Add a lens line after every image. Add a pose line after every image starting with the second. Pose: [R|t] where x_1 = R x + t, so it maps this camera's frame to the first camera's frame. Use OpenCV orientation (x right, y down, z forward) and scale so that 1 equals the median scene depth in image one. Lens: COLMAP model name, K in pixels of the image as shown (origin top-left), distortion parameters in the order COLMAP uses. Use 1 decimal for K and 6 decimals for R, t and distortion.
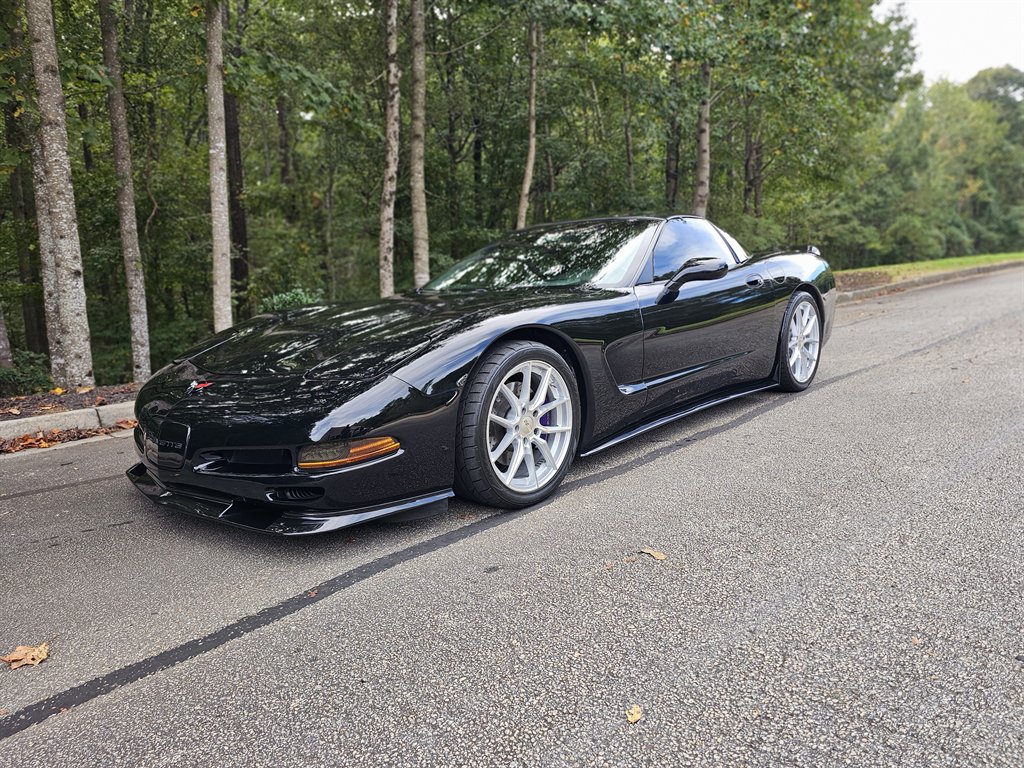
lens RADIAL K [[686.6, 0, 511.4], [0, 686.6, 382.4], [0, 0, 1]] dist [0.056960, -0.049385]
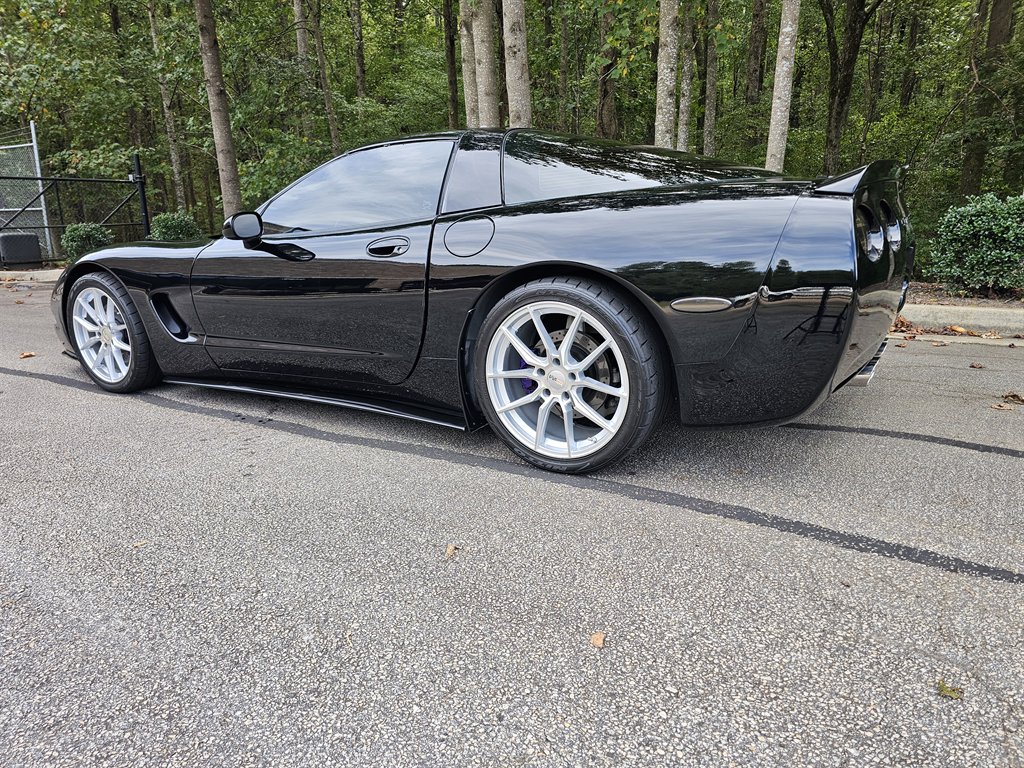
lens RADIAL K [[686.7, 0, 514.5], [0, 686.7, 383.9], [0, 0, 1]] dist [0.055735, -0.047160]
pose [[0.196755, 0.292100, -0.935930, 0.396856], [-0.123353, 0.954379, 0.271926, -0.084761], [0.972662, 0.061947, 0.223811, 0.389194]]
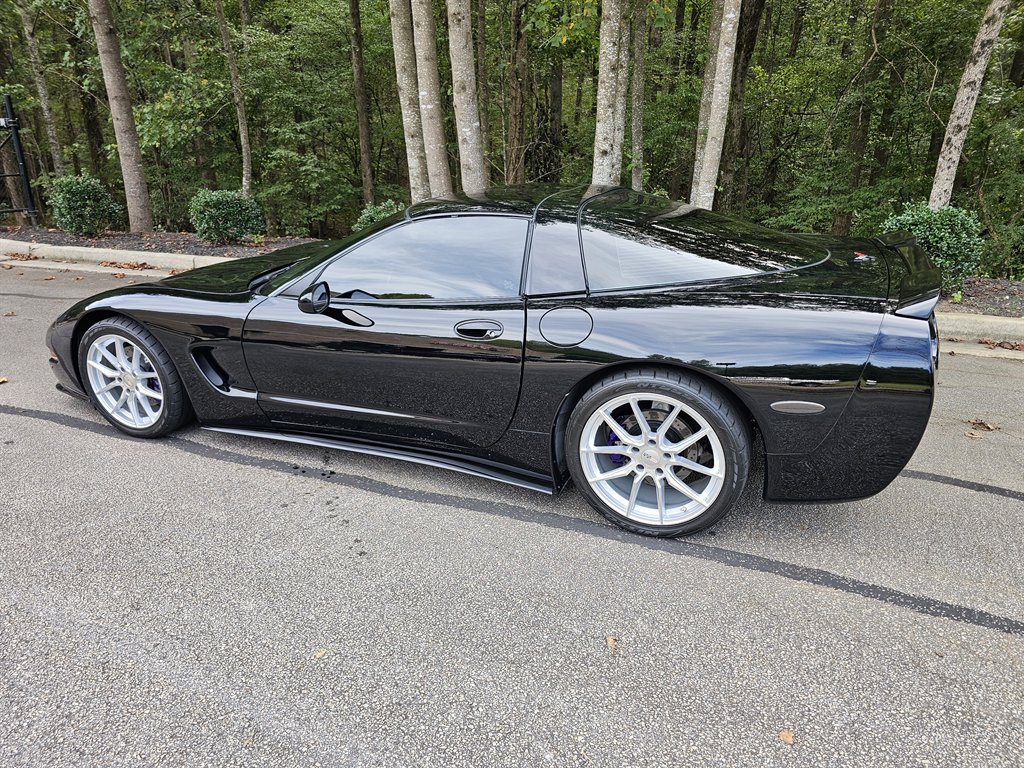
lens RADIAL K [[686.7, 0, 514.1], [0, 686.7, 381.6], [0, 0, 1]] dist [0.055735, -0.047160]
pose [[0.342618, 0.369176, -0.863899, 0.379582], [-0.140930, 0.929347, 0.341252, -0.131774], [0.928844, 0.004830, 0.370439, 0.312436]]
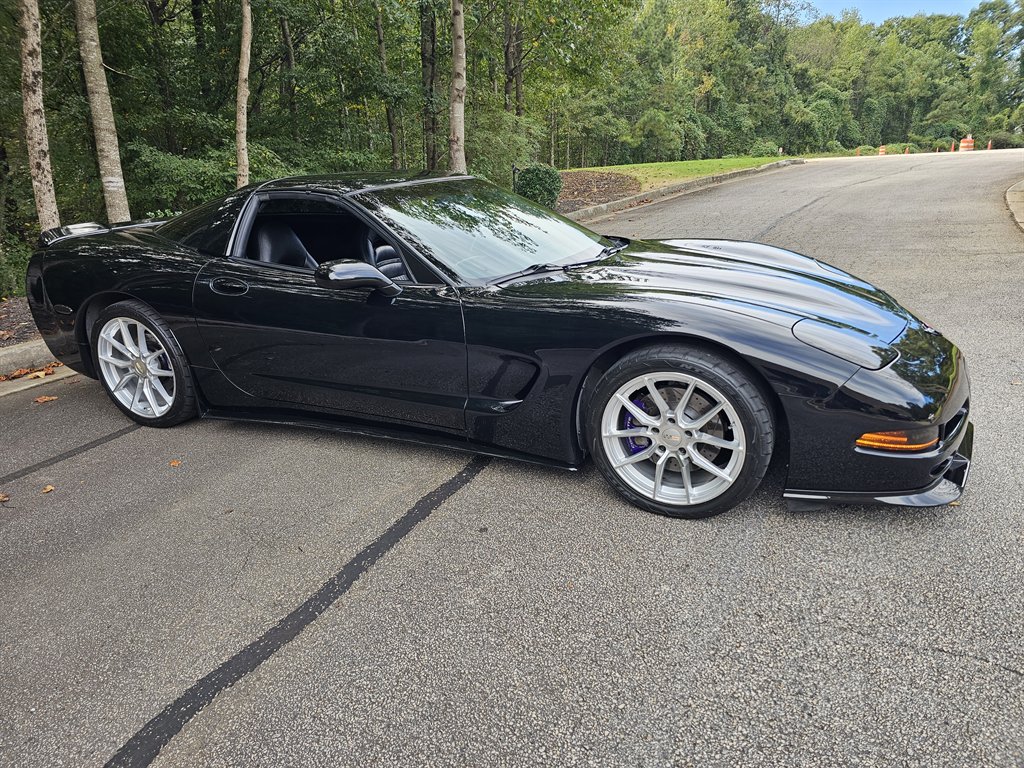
lens RADIAL K [[686.6, 0, 512.3], [0, 686.6, 382.2], [0, 0, 1]] dist [0.056960, -0.049385]
pose [[0.948464, -0.073902, 0.308146, 0.051470], [0.022266, 0.985564, 0.167832, -0.065372], [-0.316101, -0.152321, 0.936418, 0.101332]]
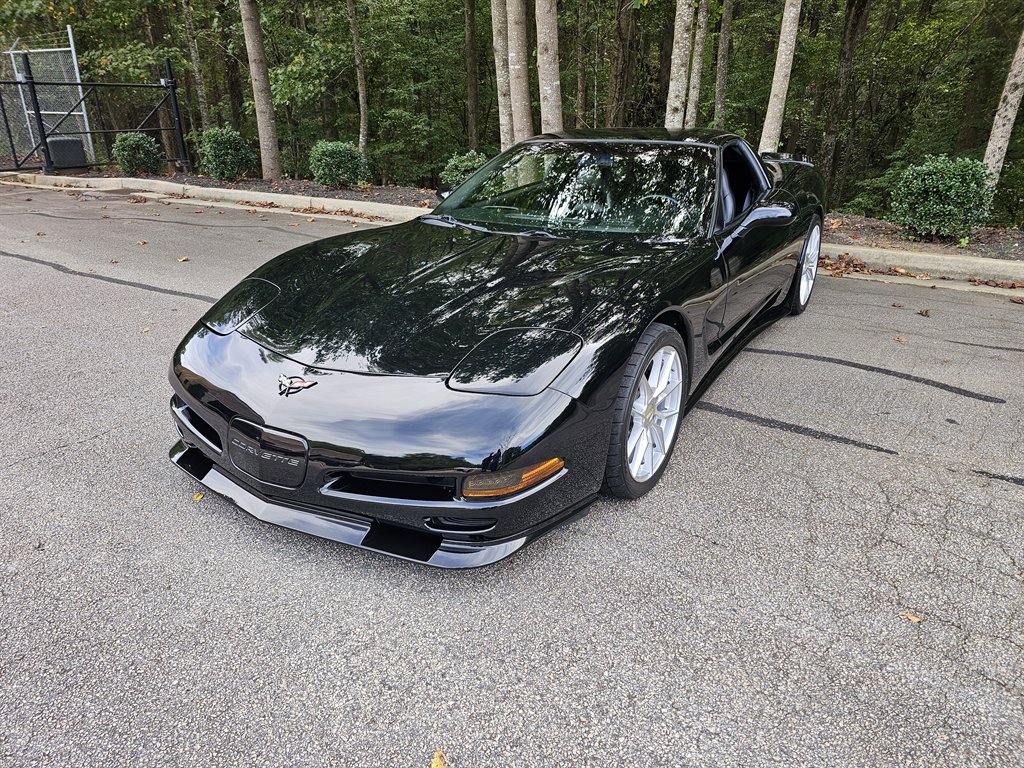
lens RADIAL K [[686.7, 0, 513.9], [0, 686.7, 380.4], [0, 0, 1]] dist [0.055735, -0.047160]
pose [[0.187328, 0.425128, -0.885536, 0.507004], [-0.140259, 0.903834, 0.404242, -0.136265], [0.972232, 0.048478, 0.228942, 0.331103]]
